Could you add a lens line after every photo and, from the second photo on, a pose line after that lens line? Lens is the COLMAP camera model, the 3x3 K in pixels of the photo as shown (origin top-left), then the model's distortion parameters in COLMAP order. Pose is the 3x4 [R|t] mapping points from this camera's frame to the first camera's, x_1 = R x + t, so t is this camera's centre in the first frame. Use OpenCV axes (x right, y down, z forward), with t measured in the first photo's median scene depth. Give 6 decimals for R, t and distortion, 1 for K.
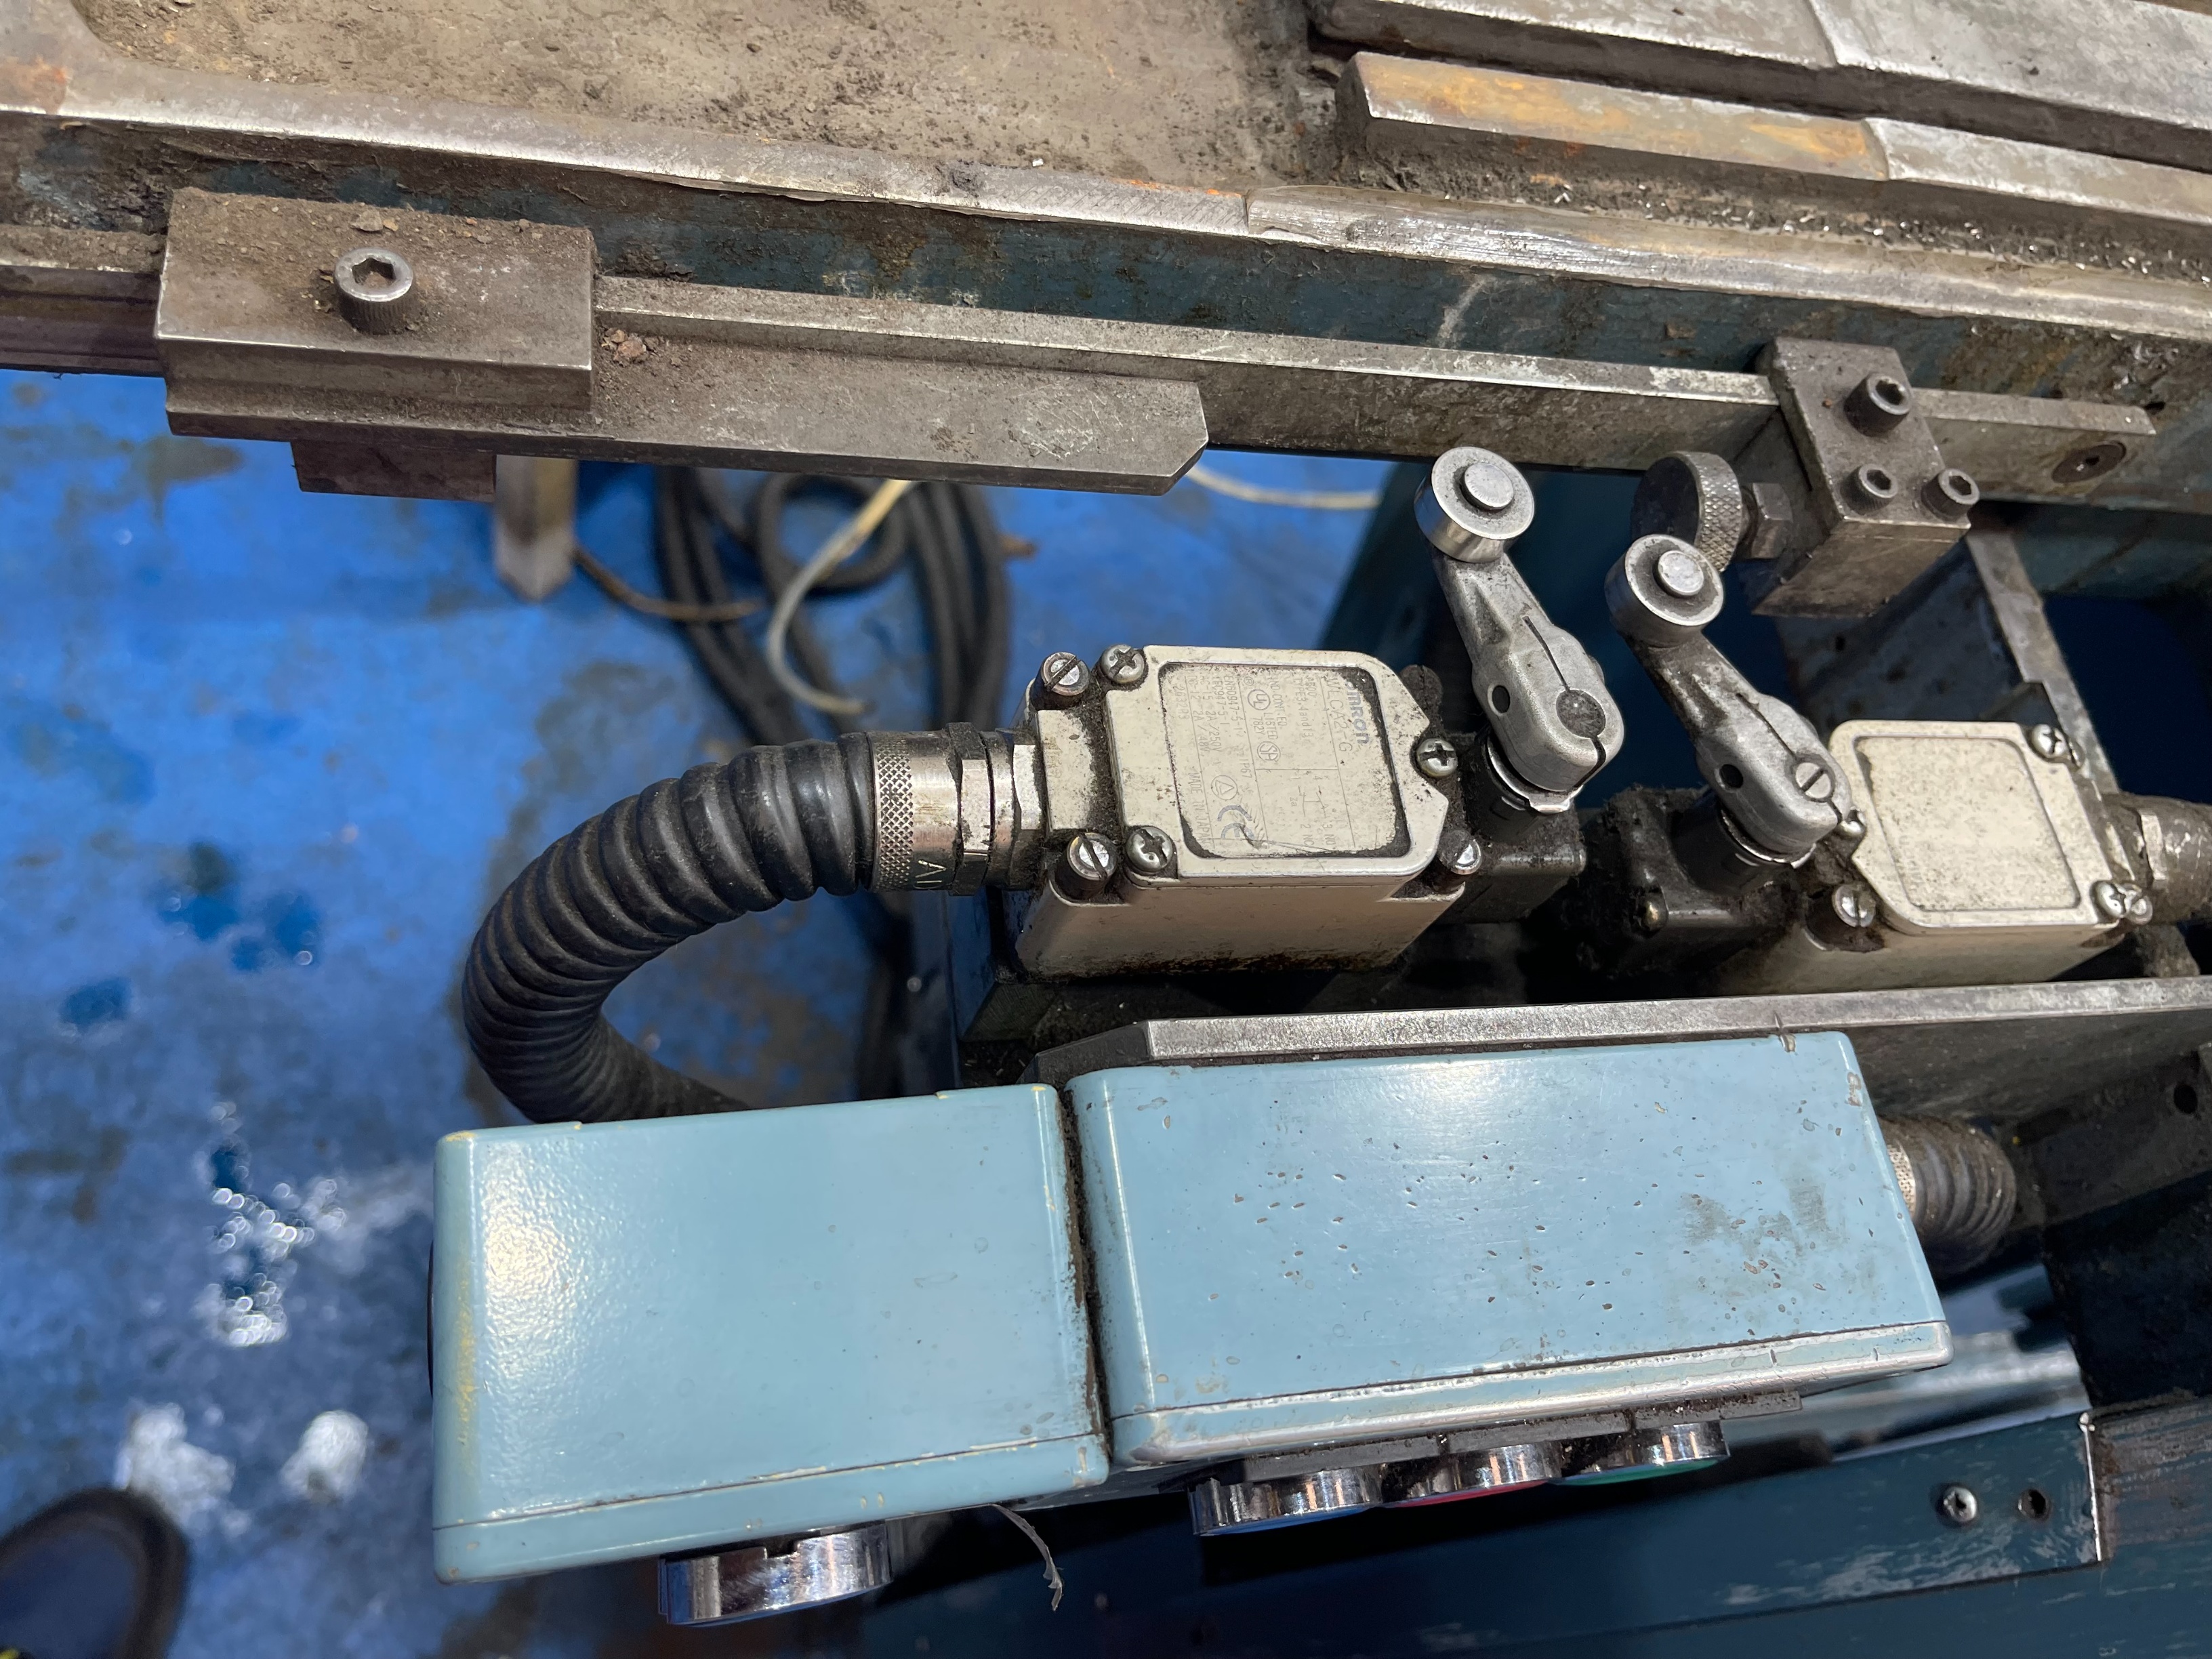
lens RADIAL K [[1713.6, 0, 1106.0], [0, 1713.6, 829.5], [0, 0, 1]] dist [0.063499, -0.118509]
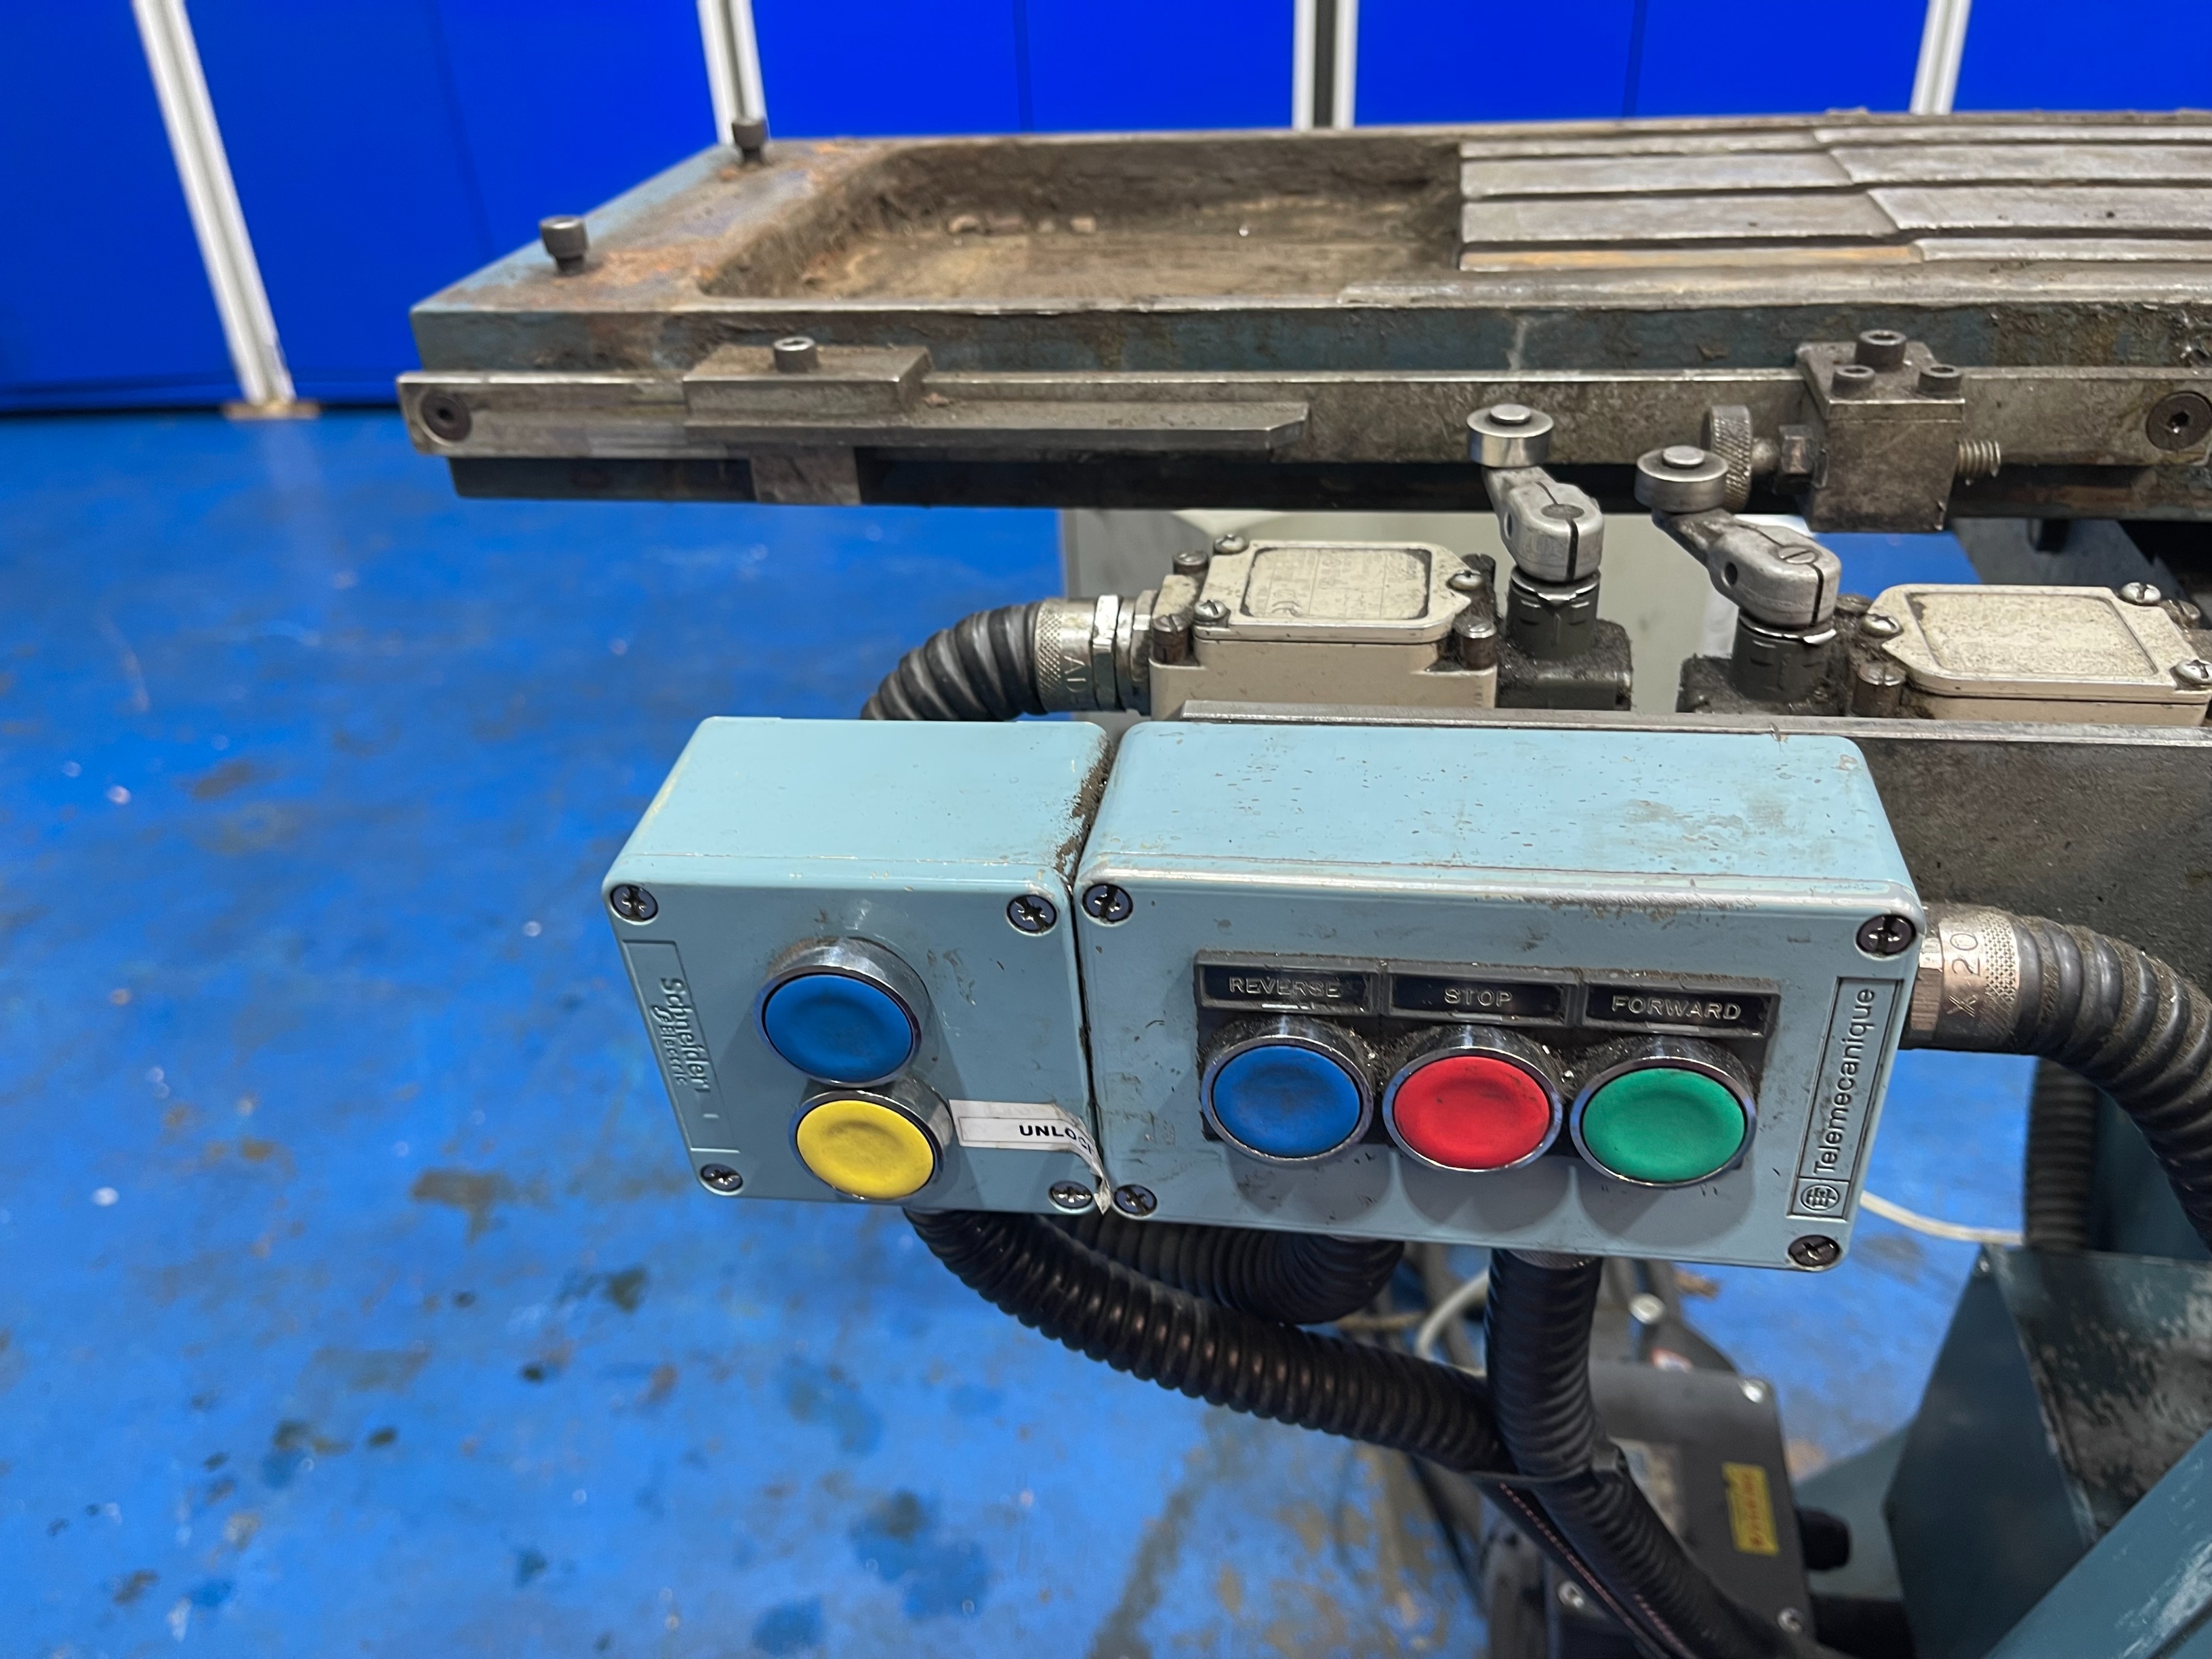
lens RADIAL K [[1687.2, 0, 1124.0], [0, 1687.2, 847.4], [0, 0, 1]] dist [0.063296, -0.111501]
pose [[0.904227, -0.100198, -0.415132, 0.466514], [-0.130318, 0.860979, -0.491663, 0.782221], [0.406684, 0.498674, 0.765462, 0.037970]]
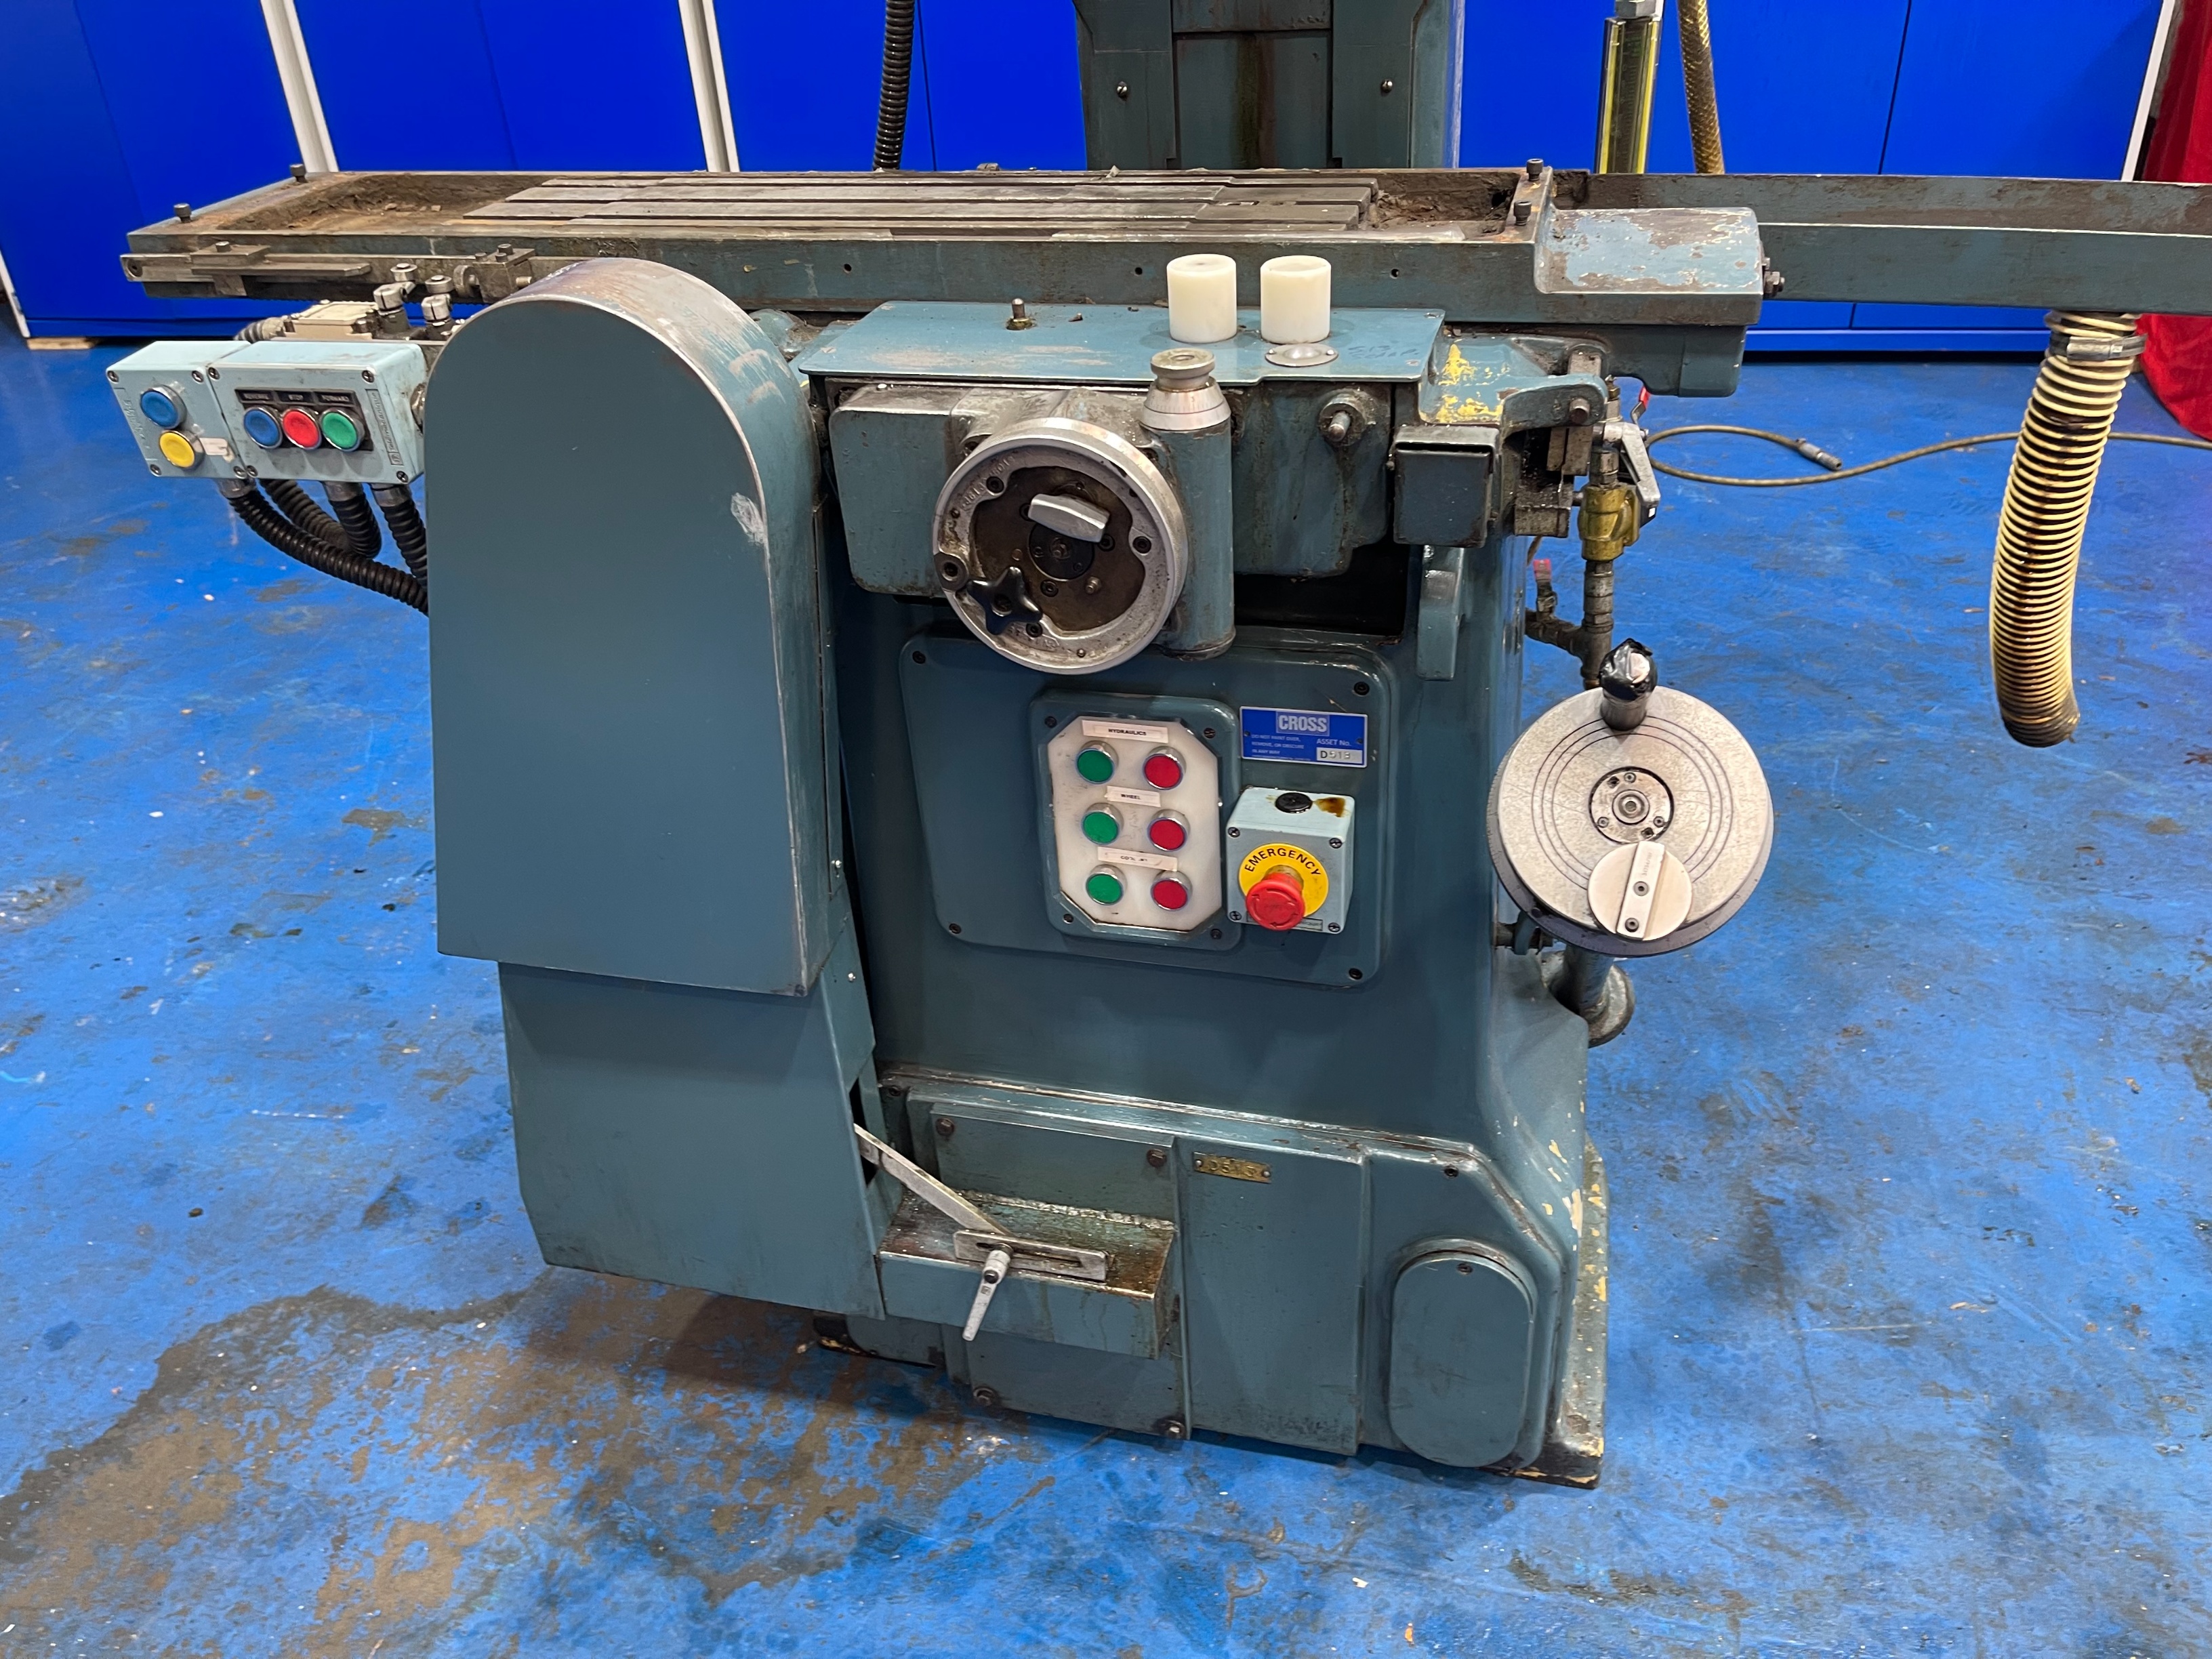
lens RADIAL K [[1661.3, 0, 1138.0], [0, 1661.3, 820.9], [0, 0, 1]] dist [0.081132, -0.113151]
pose [[0.870002, -0.062140, -0.489116, 3.922465], [-0.208898, 0.852129, -0.479831, 2.737327], [0.446607, 0.519629, 0.728373, -0.591526]]
